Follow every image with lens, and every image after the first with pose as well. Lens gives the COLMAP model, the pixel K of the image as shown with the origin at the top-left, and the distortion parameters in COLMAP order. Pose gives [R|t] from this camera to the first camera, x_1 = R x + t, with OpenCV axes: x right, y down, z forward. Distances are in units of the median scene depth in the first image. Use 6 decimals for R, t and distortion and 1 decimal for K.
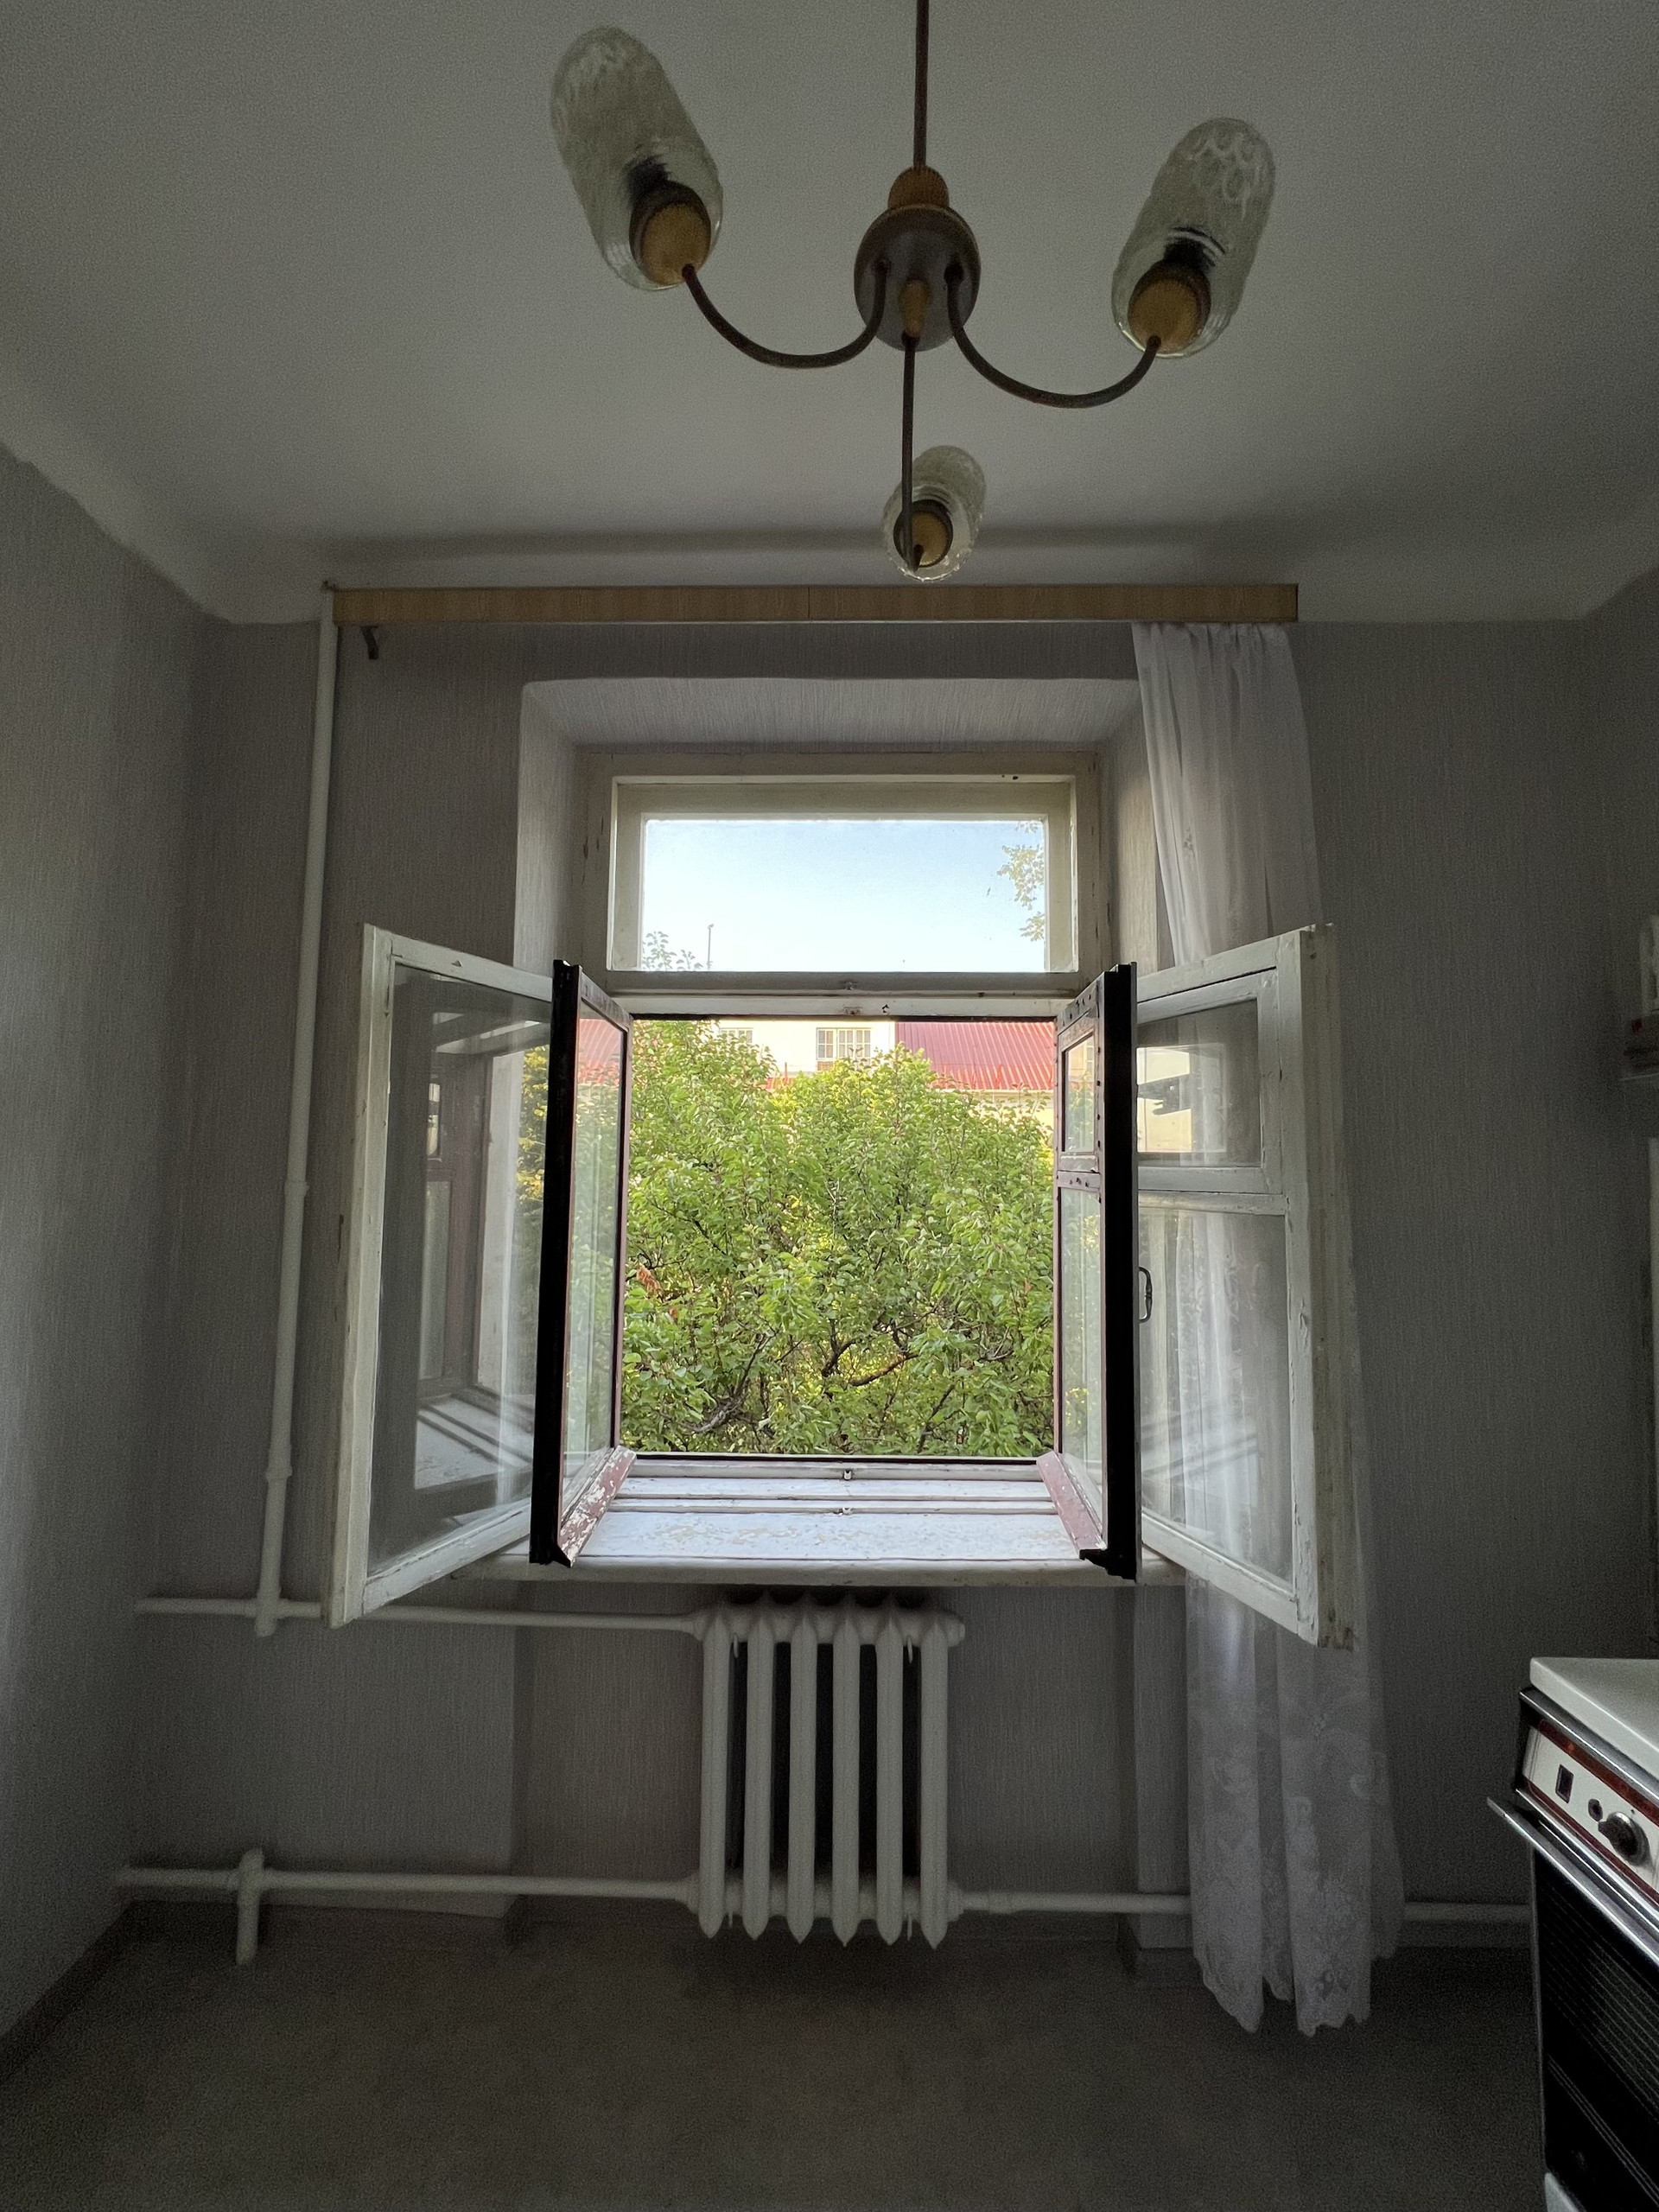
lens RADIAL K [[922.3, 0, 828.4], [0, 922.3, 1096.0], [0, 0, 1]] dist [0.000160, 0.000447]
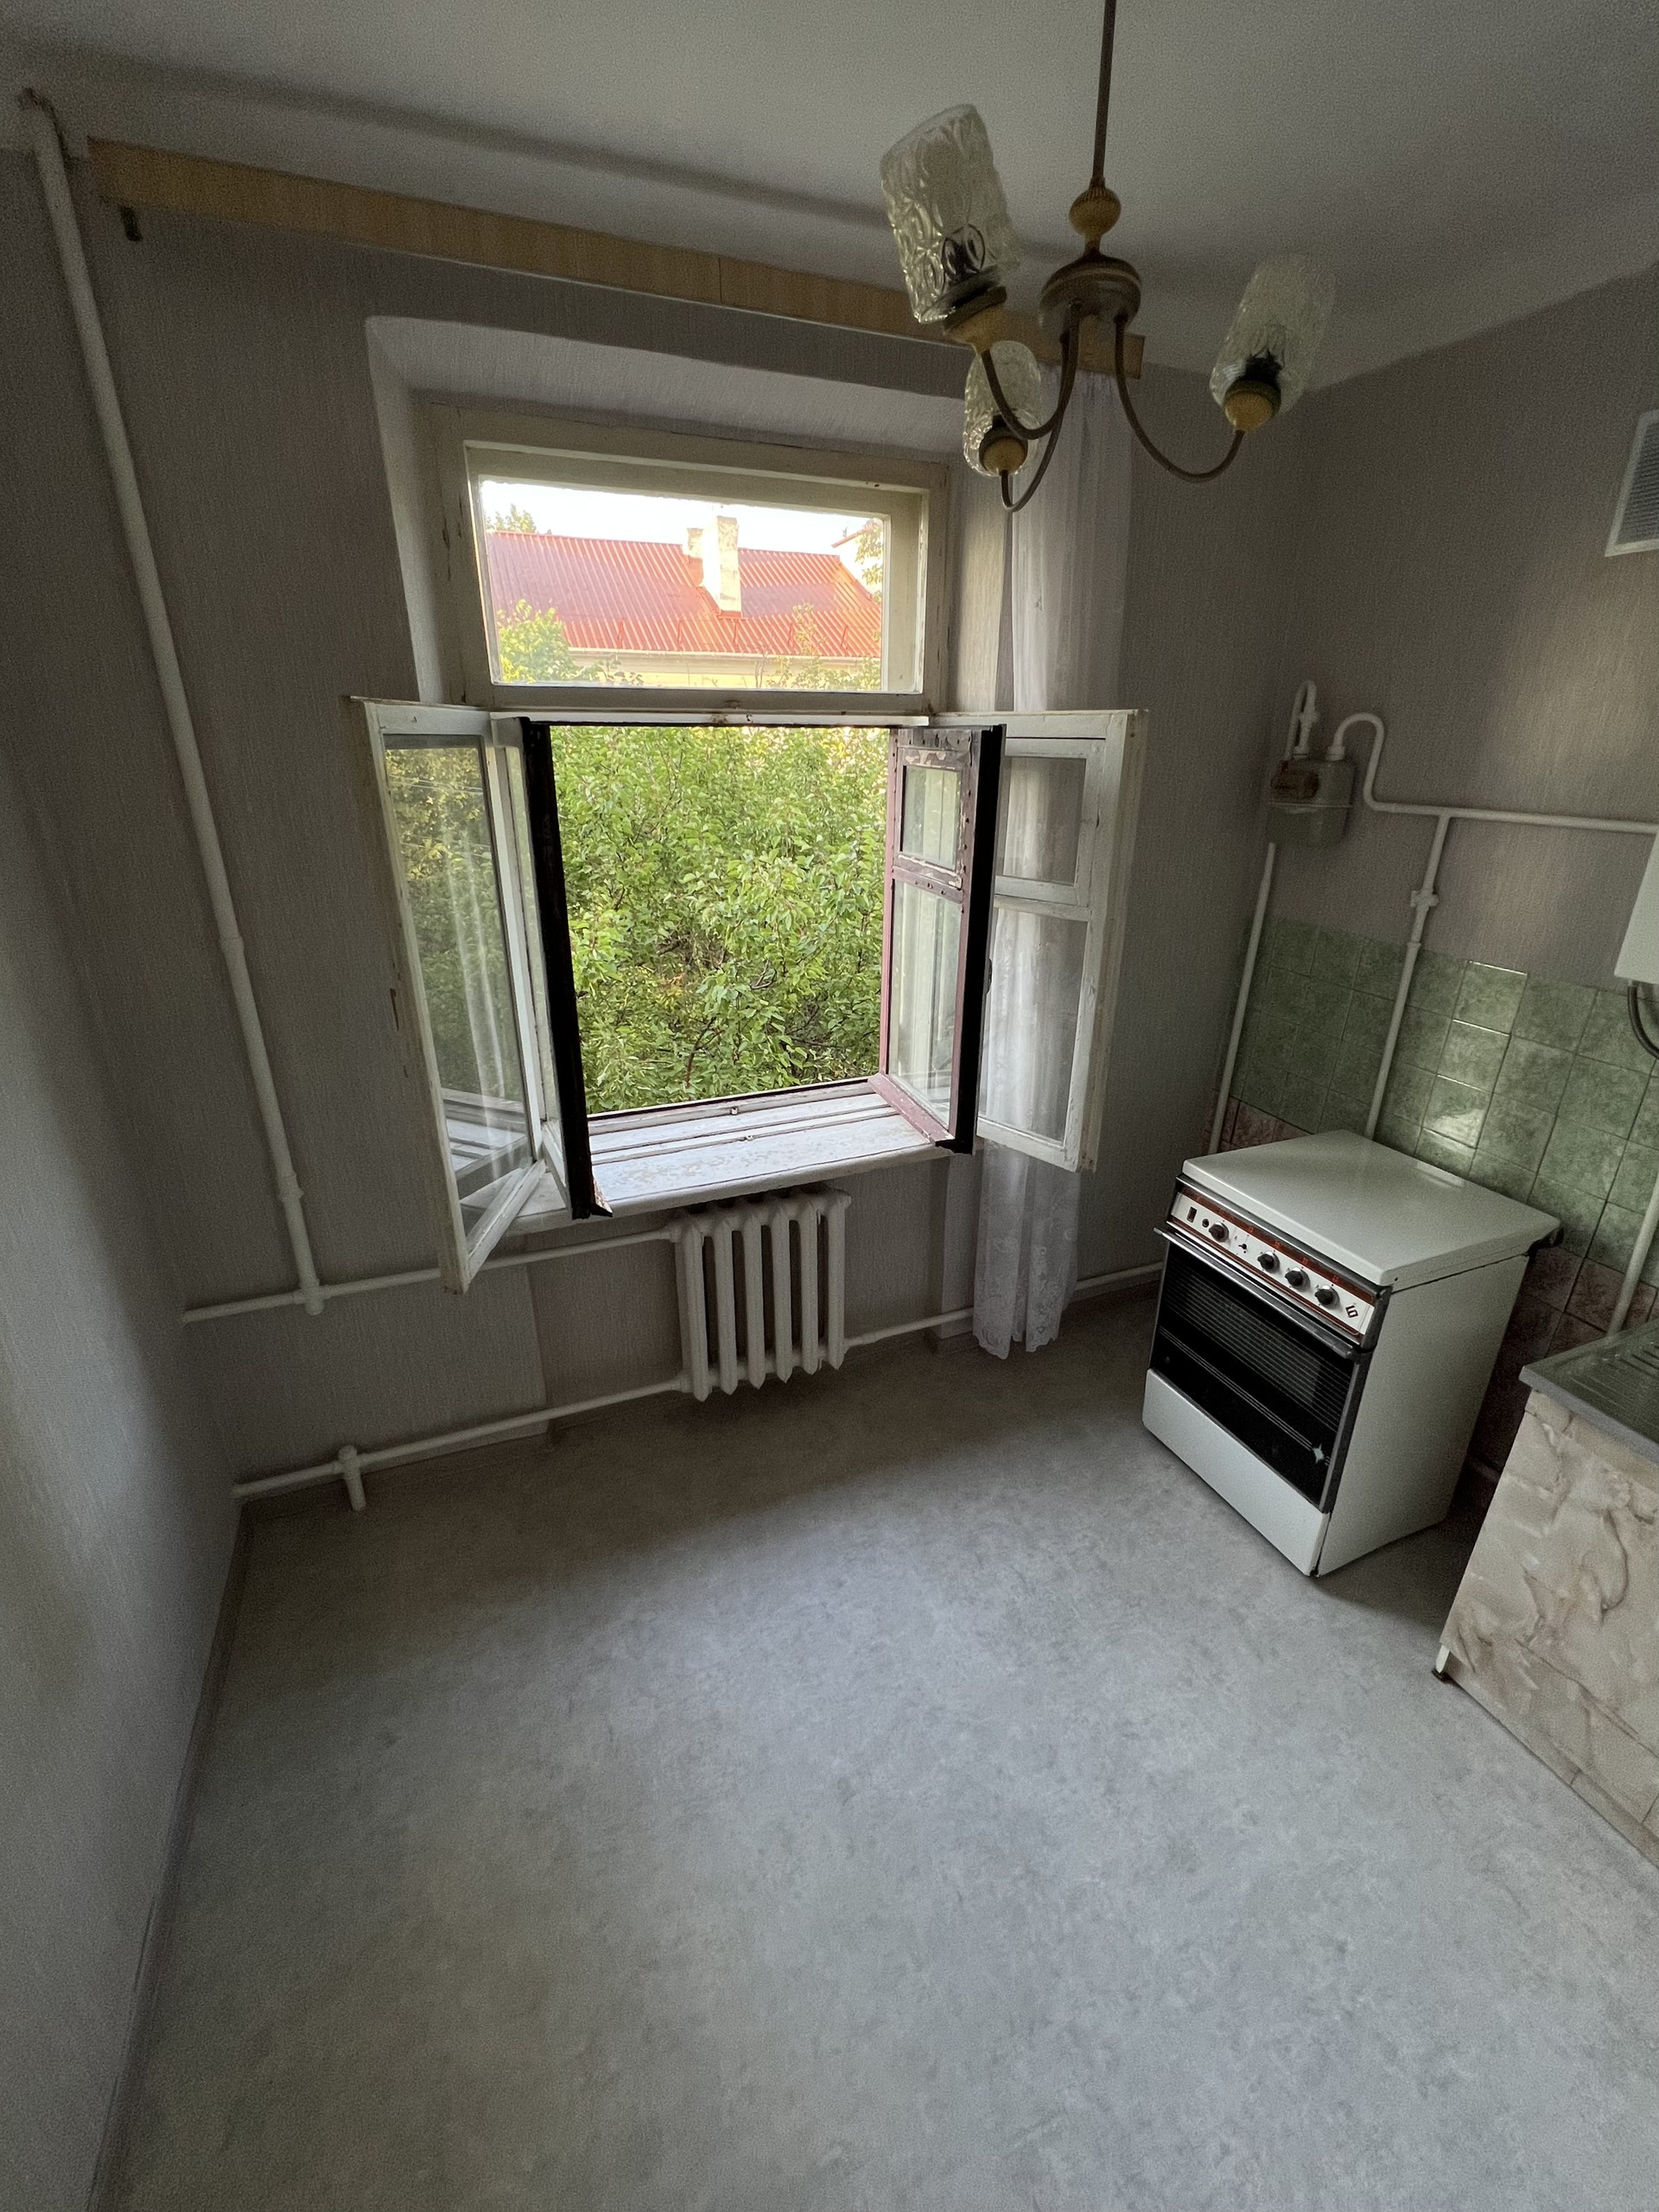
lens RADIAL K [[947.6, 0, 834.6], [0, 947.6, 1103.1], [0, 0, 1]] dist [-0.002212, 0.000496]
pose [[0.915229, -0.152039, 0.373149, -0.441287], [-0.029452, 0.898359, 0.438273, -0.237932], [-0.401856, -0.412110, 0.817727, -0.179270]]
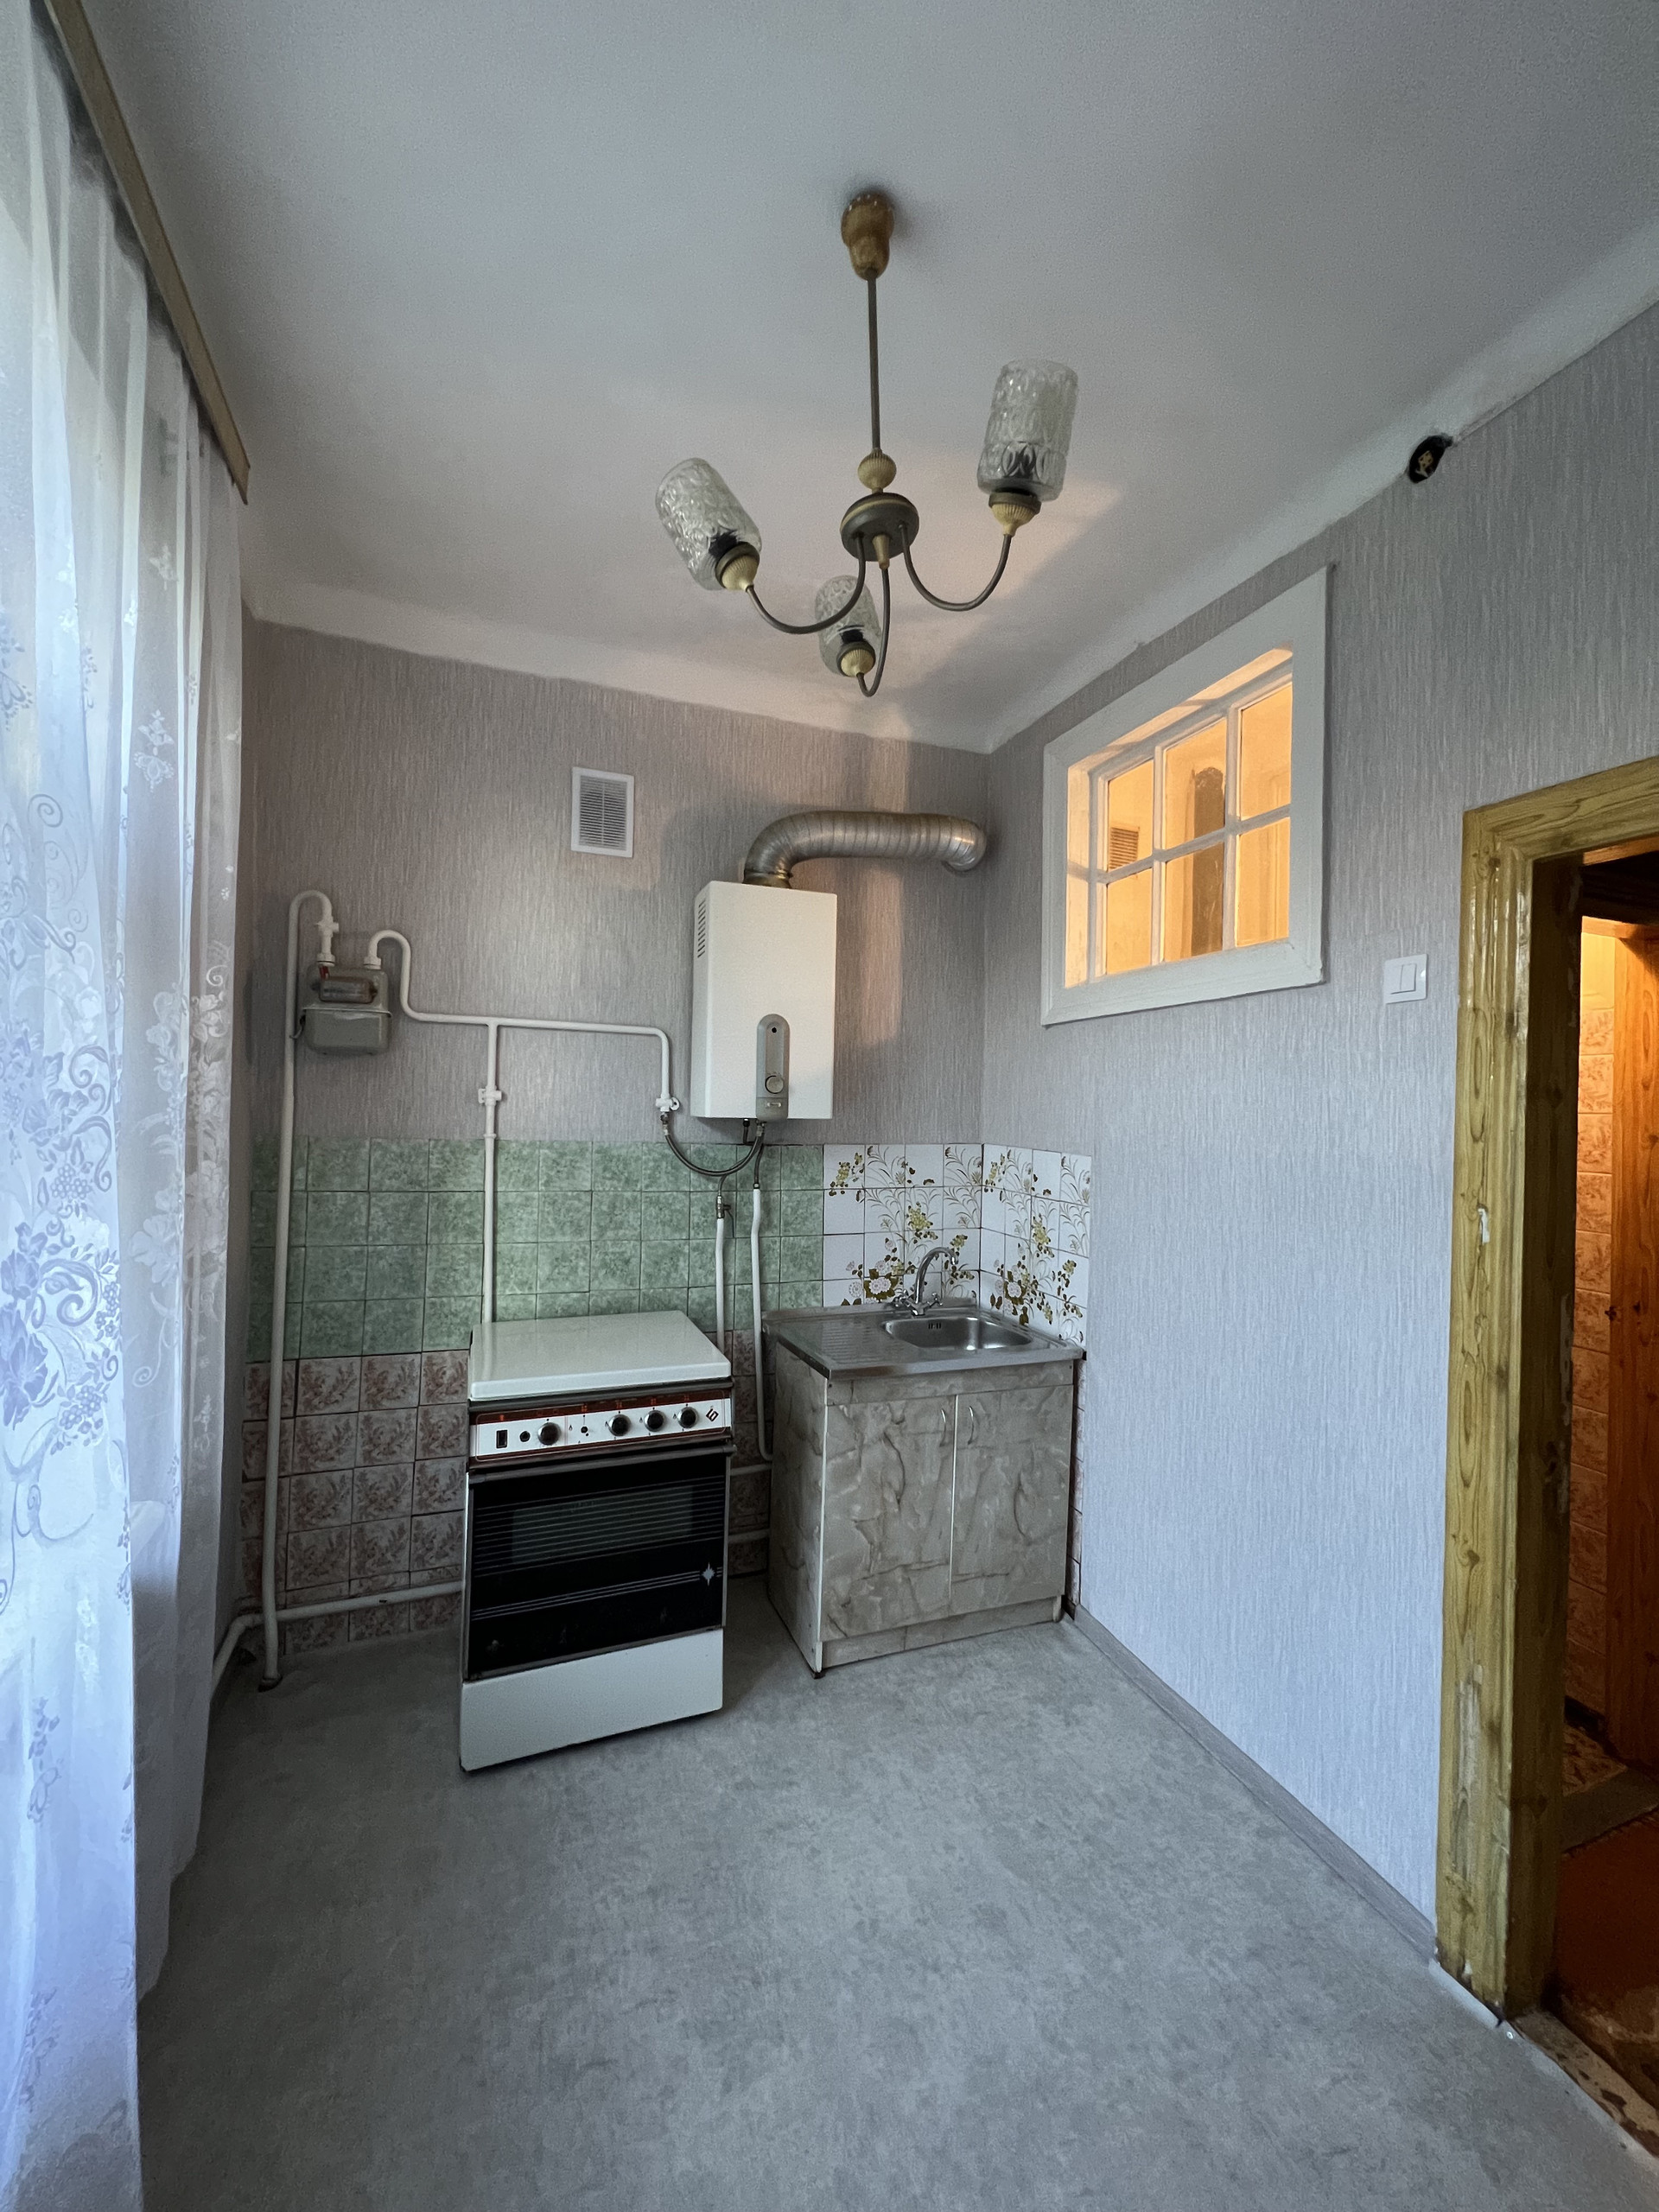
lens RADIAL K [[894.5, 0, 836.6], [0, 894.5, 1097.0], [0, 0, 1]] dist [-0.000316, 0.000132]
pose [[-0.398055, -0.005585, 0.917345, -0.672620], [-0.106257, 0.993531, -0.040058, 0.085122], [-0.911187, -0.113420, -0.396073, 0.819715]]
